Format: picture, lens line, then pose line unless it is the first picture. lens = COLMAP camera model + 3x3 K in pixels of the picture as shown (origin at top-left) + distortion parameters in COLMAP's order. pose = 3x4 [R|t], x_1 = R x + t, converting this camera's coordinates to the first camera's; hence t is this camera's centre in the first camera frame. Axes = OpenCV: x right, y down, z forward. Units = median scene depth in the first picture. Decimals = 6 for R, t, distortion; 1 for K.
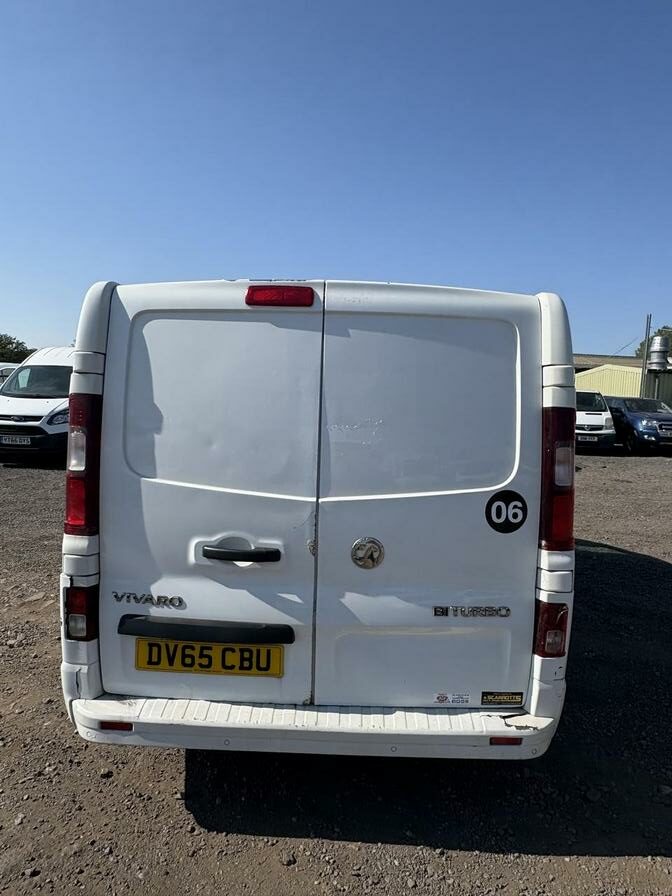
lens RADIAL K [[579.4, 0, 336.0], [0, 579.4, 448.0], [0, 0, 1]] dist [0.000456, 0.000929]
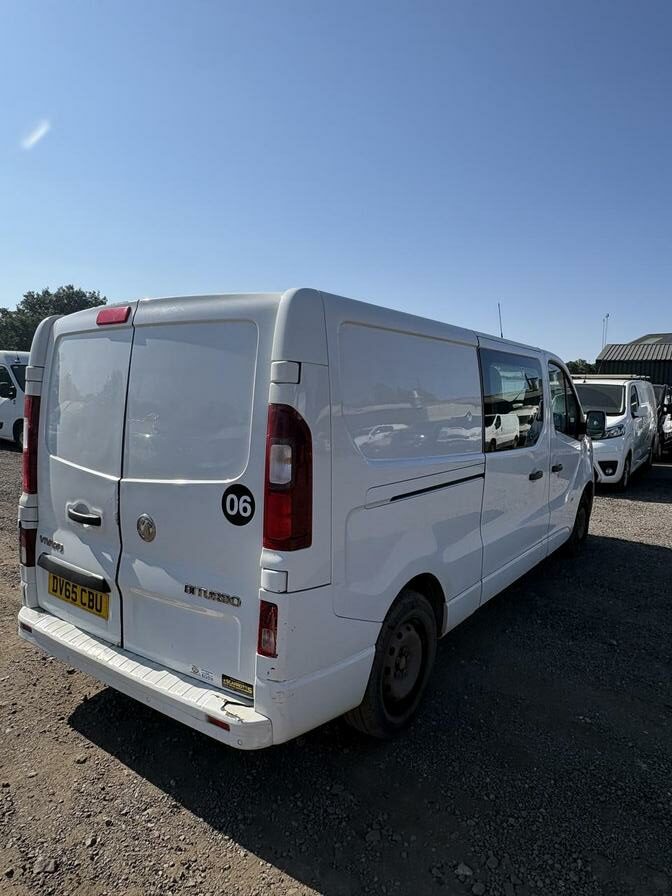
lens RADIAL K [[575.6, 0, 336.0], [0, 575.6, 448.0], [0, 0, 1]] dist [-0.008782, -0.002202]
pose [[0.827735, 0.041457, -0.559586, 1.002429], [-0.049850, 0.998757, 0.000255, -0.000605], [0.558900, 0.027684, 0.828773, 0.240010]]
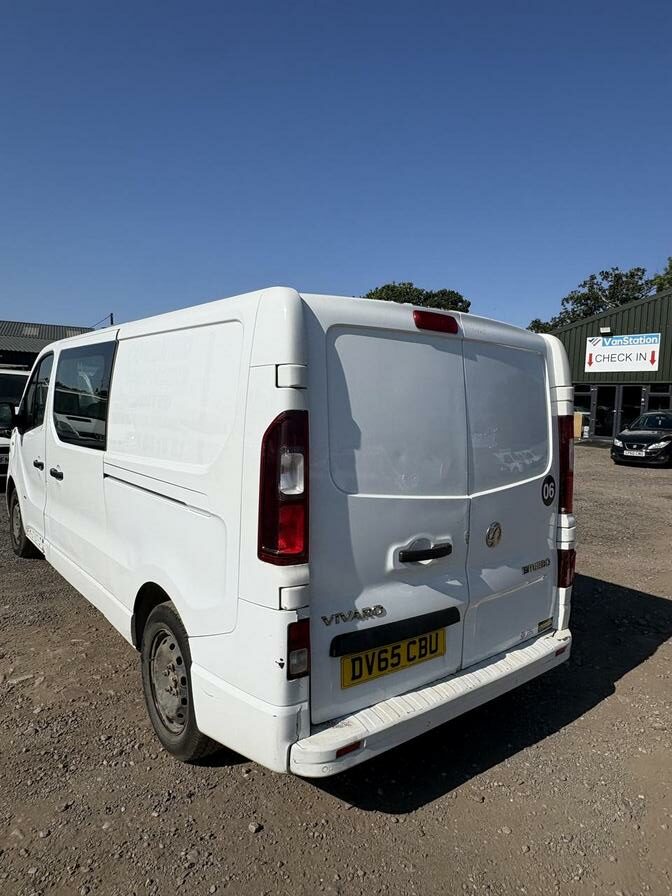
lens RADIAL K [[579.4, 0, 336.0], [0, 579.4, 448.0], [0, 0, 1]] dist [0.000456, 0.000929]
pose [[0.765563, -0.056588, 0.640867, -0.981332], [0.048533, 0.998366, 0.030178, -0.059089], [-0.641527, 0.008000, 0.767058, 0.253469]]
